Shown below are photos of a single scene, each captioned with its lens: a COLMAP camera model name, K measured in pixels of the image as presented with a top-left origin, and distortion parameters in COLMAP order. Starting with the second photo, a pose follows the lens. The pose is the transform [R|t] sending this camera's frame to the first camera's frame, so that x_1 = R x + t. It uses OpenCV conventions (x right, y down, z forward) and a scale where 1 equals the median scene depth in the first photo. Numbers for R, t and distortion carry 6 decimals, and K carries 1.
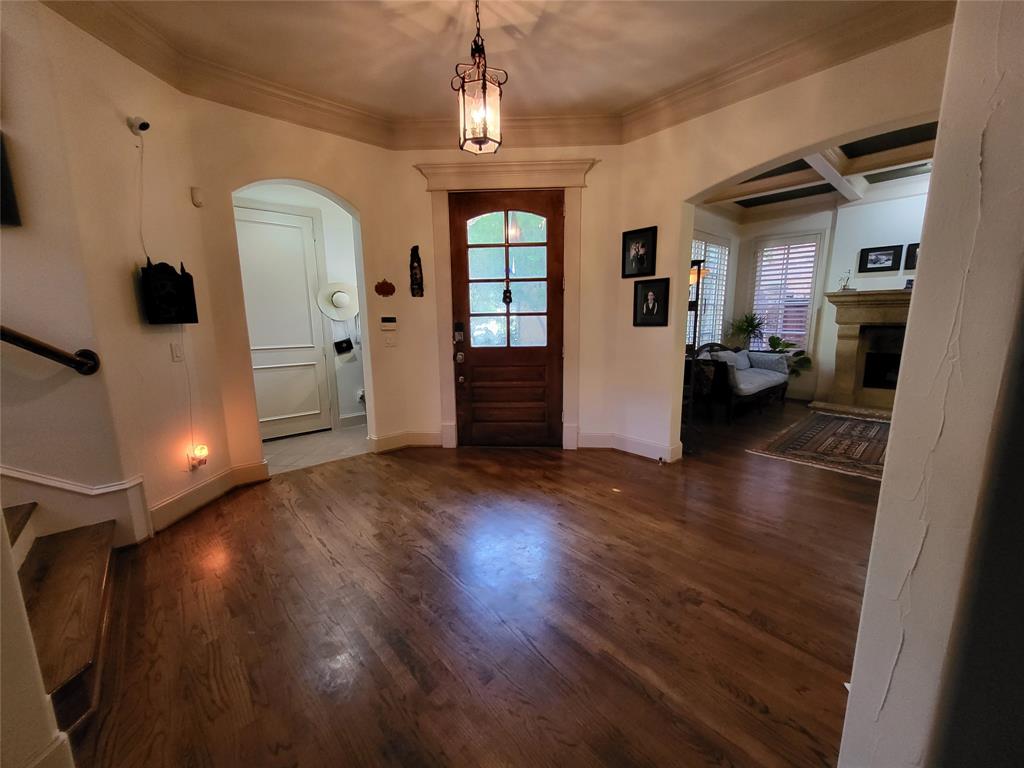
lens RADIAL K [[401.6, 0, 512.0], [0, 401.6, 384.0], [0, 0, 1]] dist [-0.000029, -0.000174]
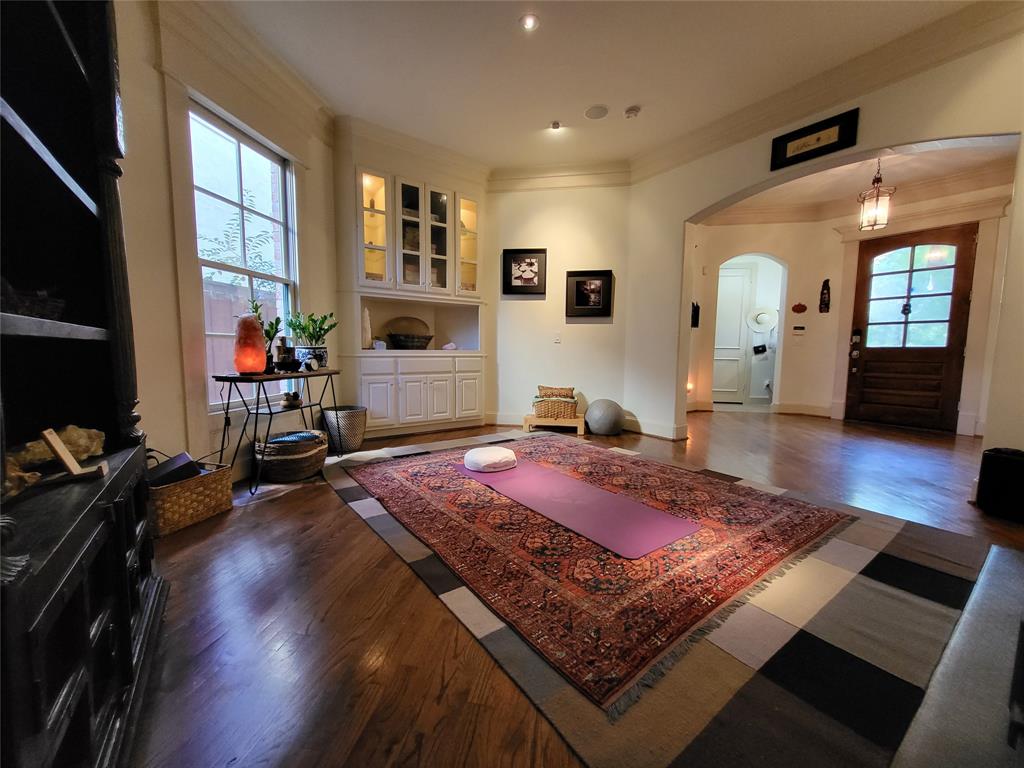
lens RADIAL K [[401.6, 0, 512.0], [0, 401.6, 384.0], [0, 0, 1]] dist [-0.000029, -0.000174]
pose [[0.624311, 0.087353, -0.776276, 0.226298], [-0.148806, 0.988831, -0.008404, 0.233495], [0.766872, 0.120762, 0.630337, -0.811289]]
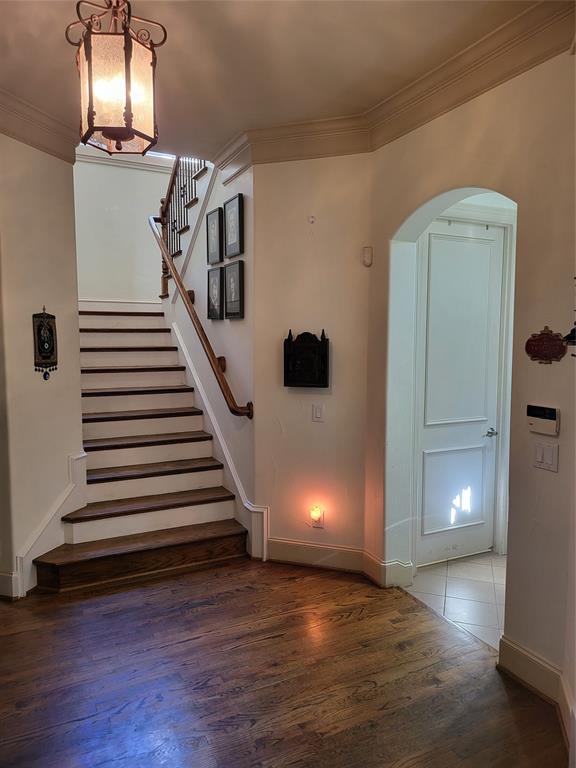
lens RADIAL K [[542.5, 0, 288.0], [0, 542.5, 384.0], [0, 0, 1]] dist [0.054013, -0.001054]
pose [[-0.247659, 0.086401, -0.964987, 0.382935], [-0.164202, 0.977863, 0.129696, -0.226581], [0.954831, 0.190573, -0.227989, 0.855340]]
